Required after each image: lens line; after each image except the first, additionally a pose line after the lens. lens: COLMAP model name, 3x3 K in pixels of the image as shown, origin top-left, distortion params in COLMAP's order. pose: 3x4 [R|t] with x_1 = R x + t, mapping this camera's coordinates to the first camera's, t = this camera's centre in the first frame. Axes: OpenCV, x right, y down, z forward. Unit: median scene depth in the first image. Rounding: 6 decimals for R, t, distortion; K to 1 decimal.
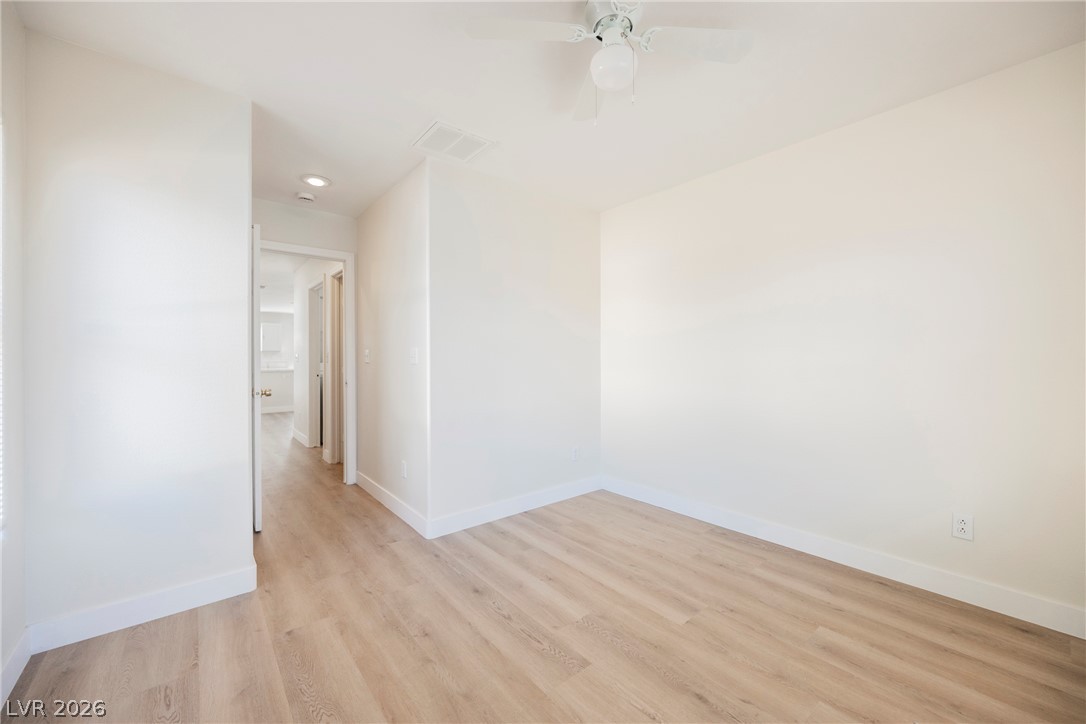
lens RADIAL K [[424.4, 0, 547.8], [0, 424.4, 359.8], [0, 0, 1]] dist [-0.002938, 0.000107]
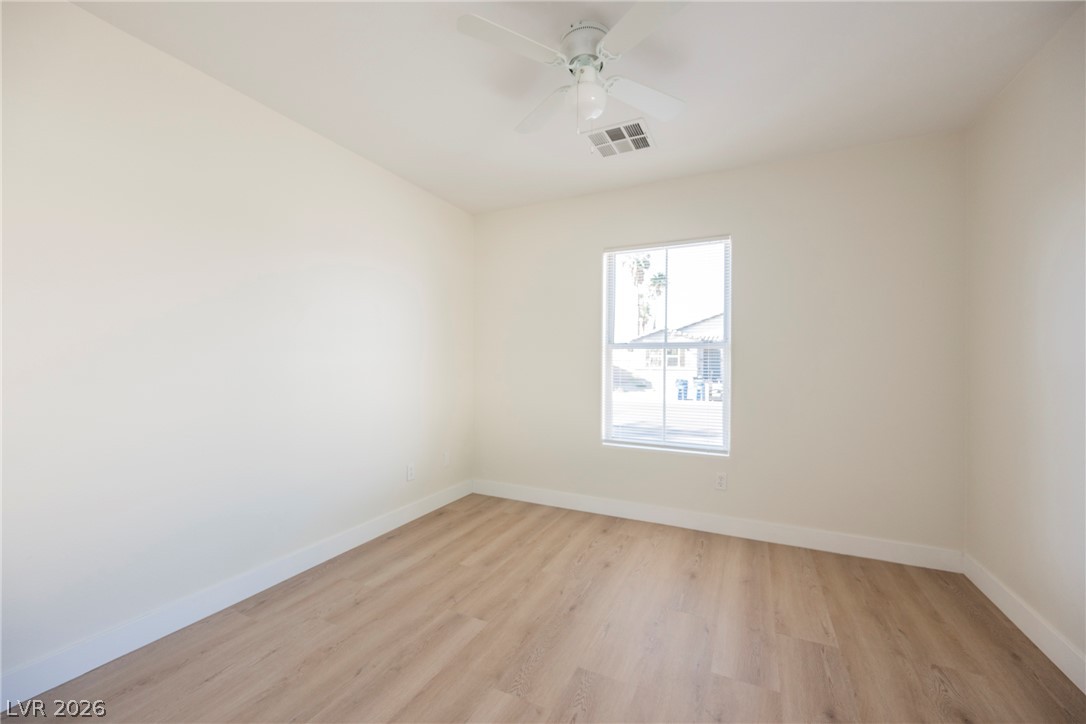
lens RADIAL K [[424.4, 0, 543.9], [0, 424.4, 359.6], [0, 0, 1]] dist [-0.002938, 0.000107]
pose [[-0.400939, 0.002666, 0.916101, -0.533025], [-0.001791, 0.999992, -0.003694, -0.008836], [-0.916103, -0.003122, -0.400931, 0.997335]]
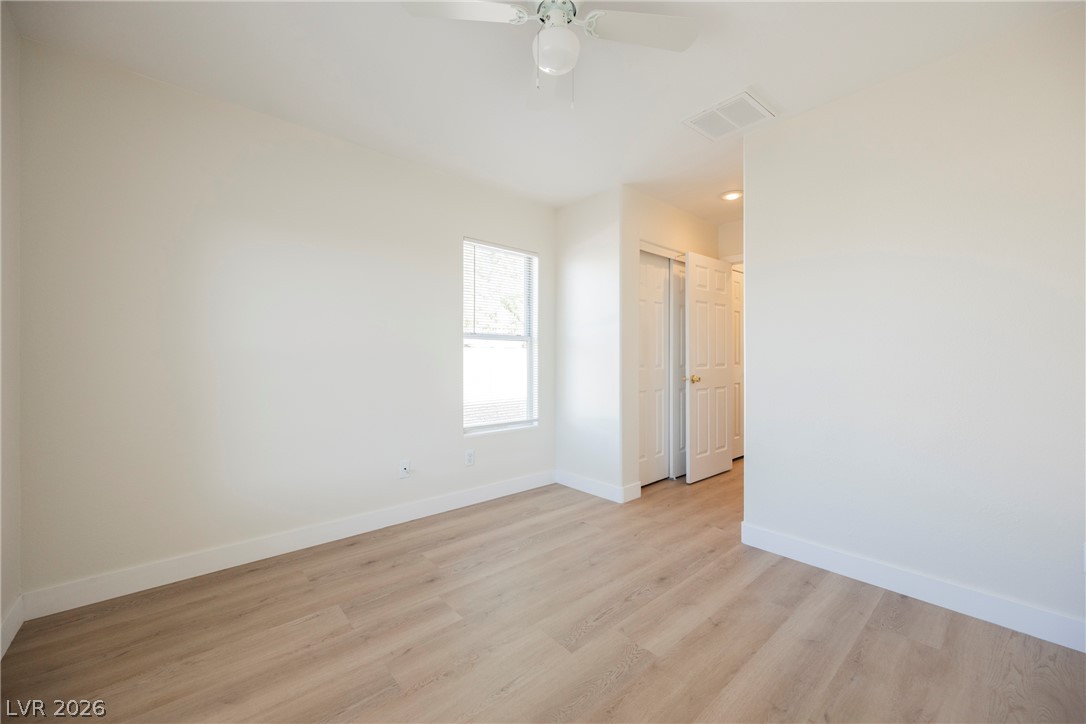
lens RADIAL K [[424.4, 0, 548.2], [0, 424.4, 362.2], [0, 0, 1]] dist [-0.002938, 0.000107]
pose [[0.018905, 0.009798, -0.999773, 0.736783], [-0.001302, 0.999951, 0.009775, 0.014832], [0.999820, 0.001117, 0.018916, 0.622300]]
